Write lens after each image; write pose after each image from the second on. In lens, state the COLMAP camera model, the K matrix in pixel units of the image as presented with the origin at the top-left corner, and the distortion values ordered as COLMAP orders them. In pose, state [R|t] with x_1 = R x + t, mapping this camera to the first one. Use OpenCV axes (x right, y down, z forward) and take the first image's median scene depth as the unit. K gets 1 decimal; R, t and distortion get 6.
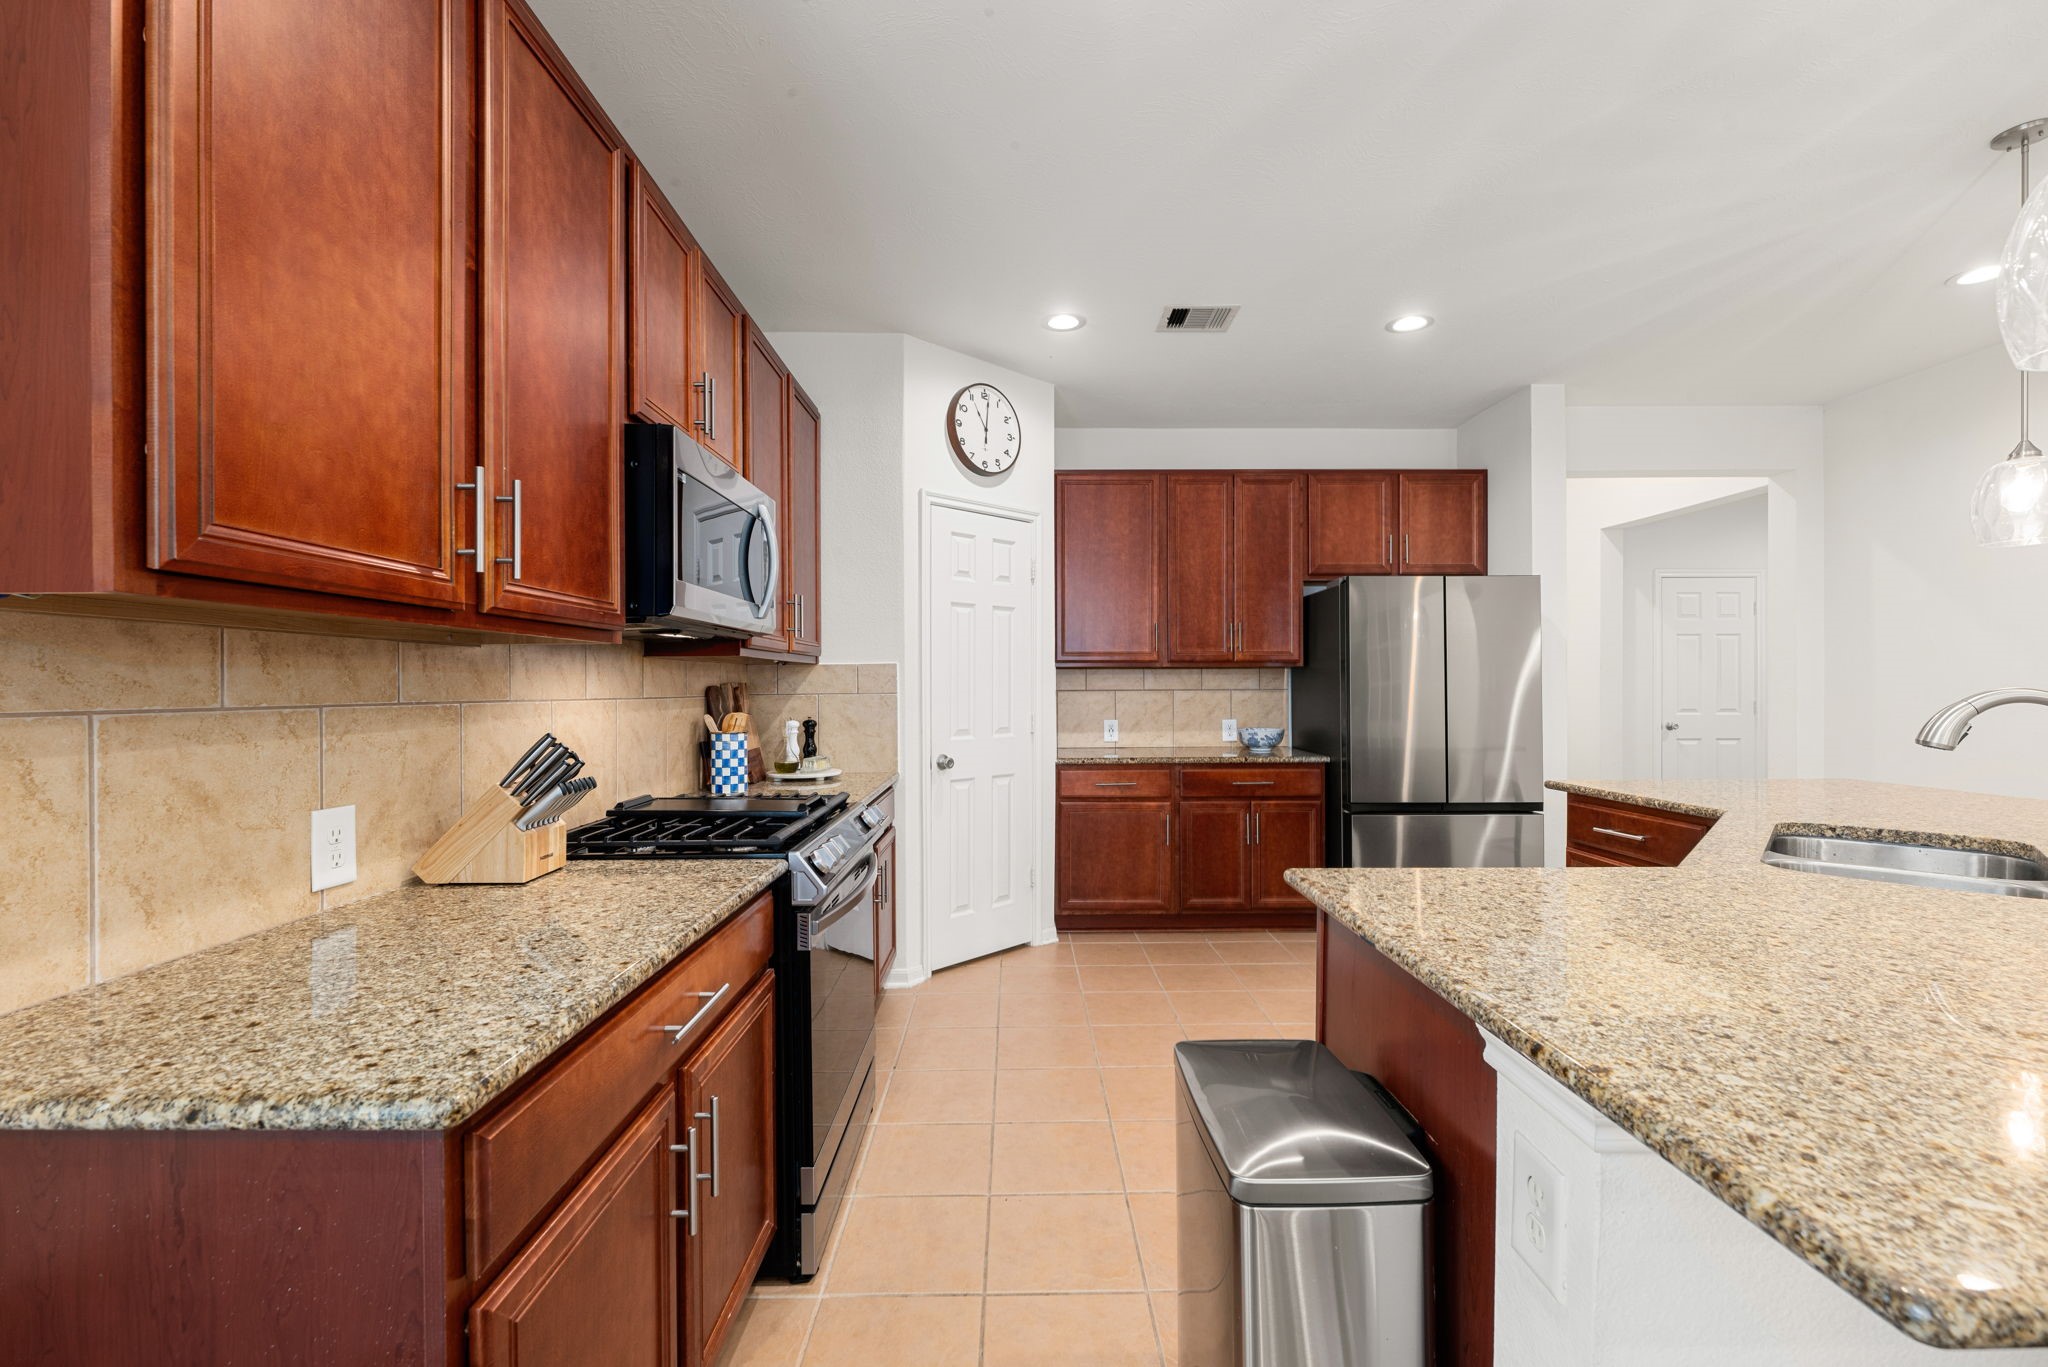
lens RADIAL K [[840.1, 0, 1029.6], [0, 840.1, 686.9], [0, 0, 1]] dist [0.005688, -0.000751]
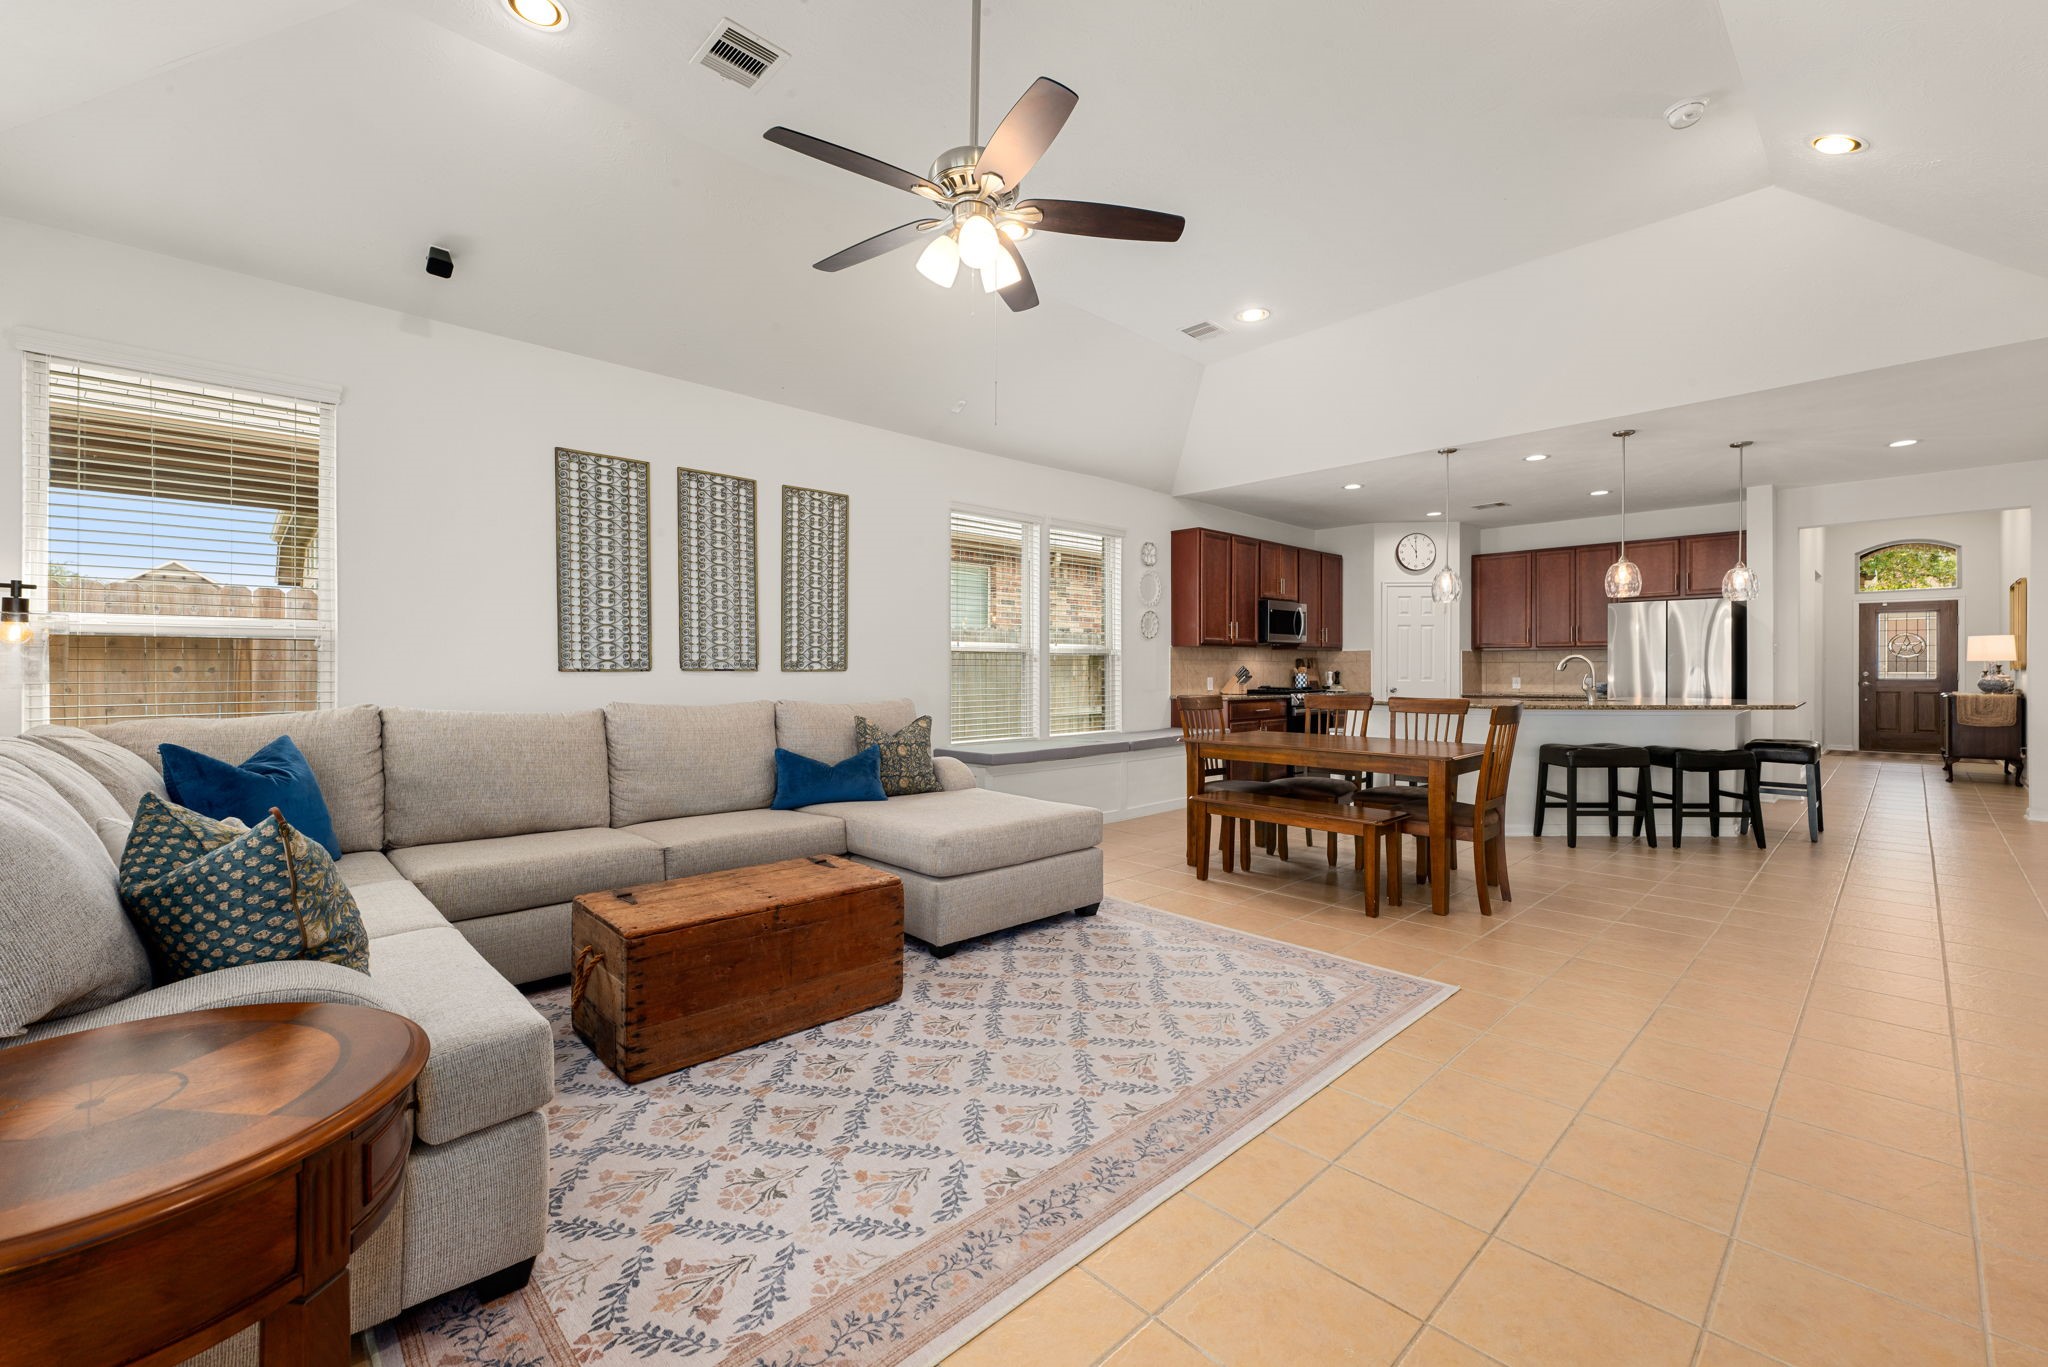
lens RADIAL K [[840.1, 0, 1032.5], [0, 840.1, 671.1], [0, 0, 1]] dist [0.005688, -0.000751]
pose [[0.678759, 0.007256, -0.734326, 1.071060], [-0.006453, 0.999972, 0.003915, 0.034511], [0.734333, 0.002081, 0.678786, -1.580394]]
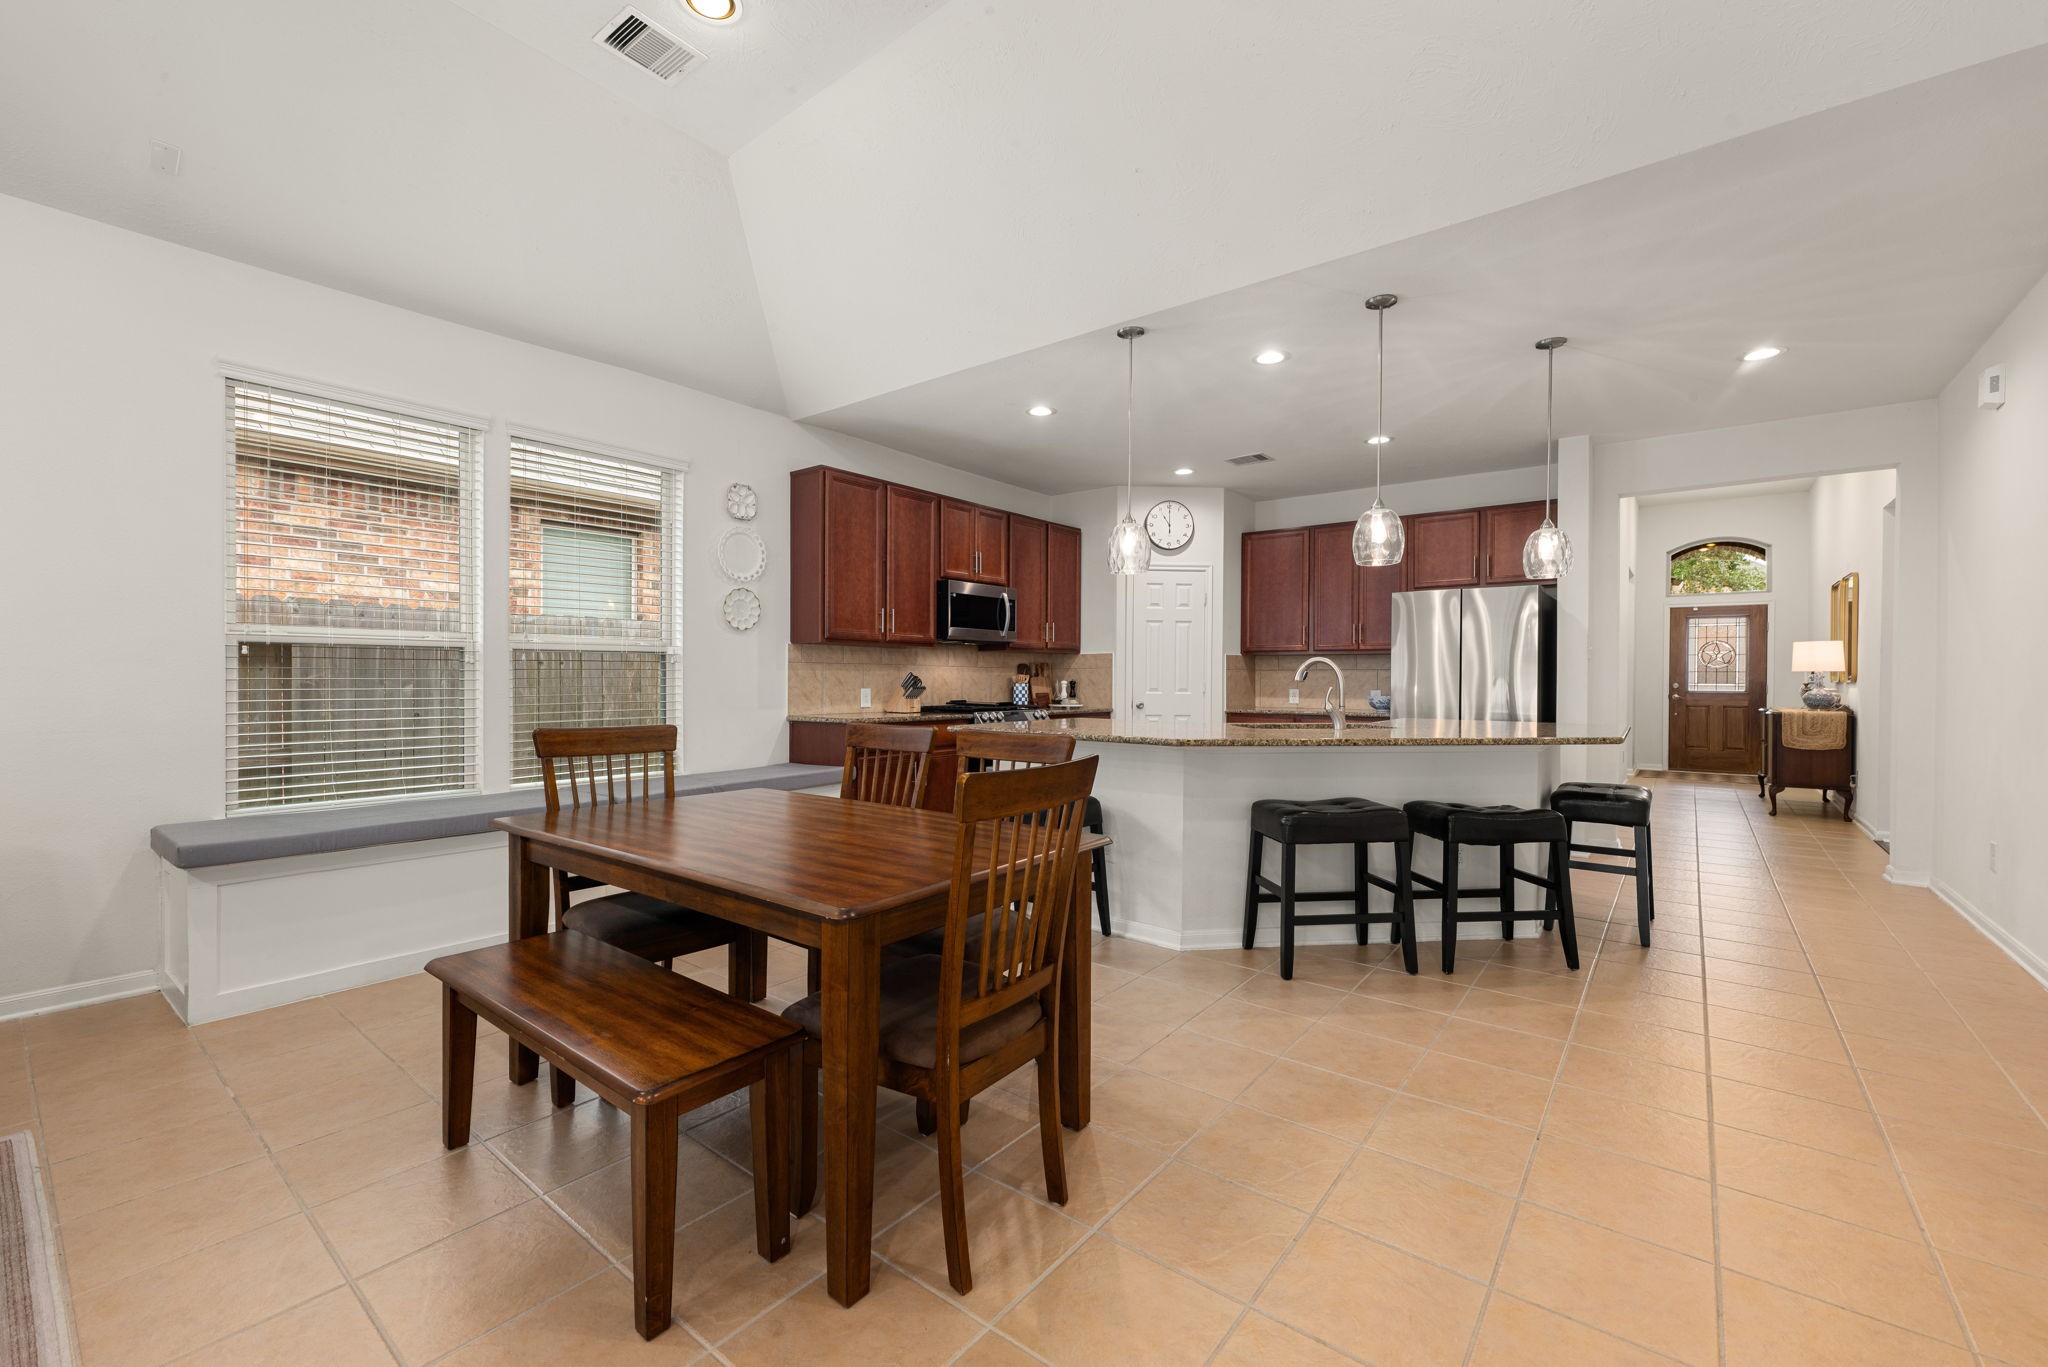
lens RADIAL K [[840.1, 0, 1025.3], [0, 840.1, 686.4], [0, 0, 1]] dist [0.005688, -0.000751]
pose [[0.773126, 0.015997, -0.634051, 0.966130], [-0.011146, 0.999870, 0.011635, 0.030762], [0.634155, -0.001929, 0.773204, -0.683227]]
